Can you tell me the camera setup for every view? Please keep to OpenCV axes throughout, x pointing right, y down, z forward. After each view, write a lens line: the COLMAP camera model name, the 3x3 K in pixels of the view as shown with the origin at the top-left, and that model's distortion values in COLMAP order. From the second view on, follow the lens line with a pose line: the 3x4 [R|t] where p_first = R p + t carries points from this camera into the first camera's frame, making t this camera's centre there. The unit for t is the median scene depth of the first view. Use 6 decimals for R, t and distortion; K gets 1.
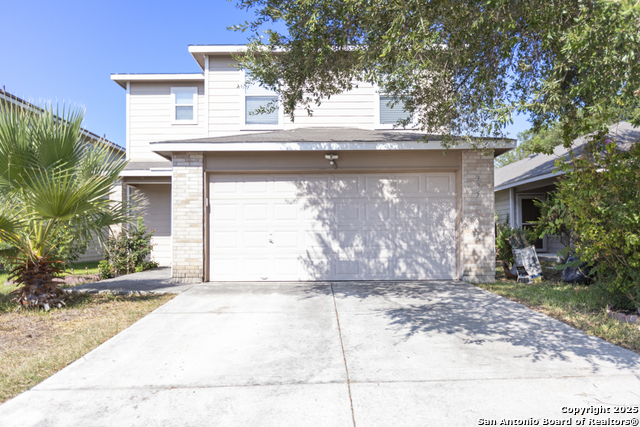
lens RADIAL K [[464.1, 0, 320.8], [0, 464.1, 218.2], [0, 0, 1]] dist [0.005733, -0.010039]
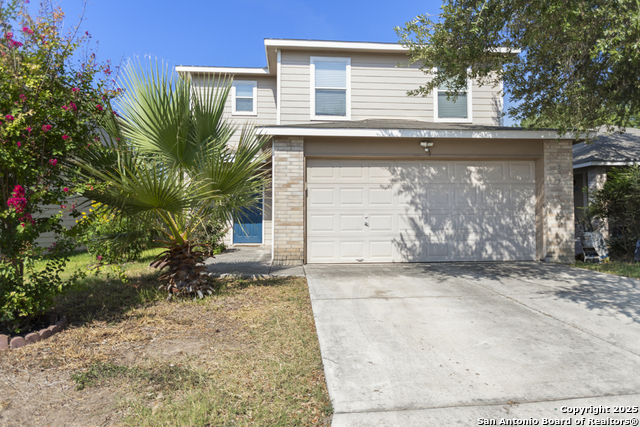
lens RADIAL K [[388.2, 0, 319.8], [0, 388.2, 206.6], [0, 0, 1]] dist [-0.009656, -0.001332]
pose [[0.996552, 0.006103, 0.082746, -0.284723], [-0.005849, 0.999977, -0.003308, 0.012670], [-0.082764, 0.002813, 0.996565, 0.146242]]
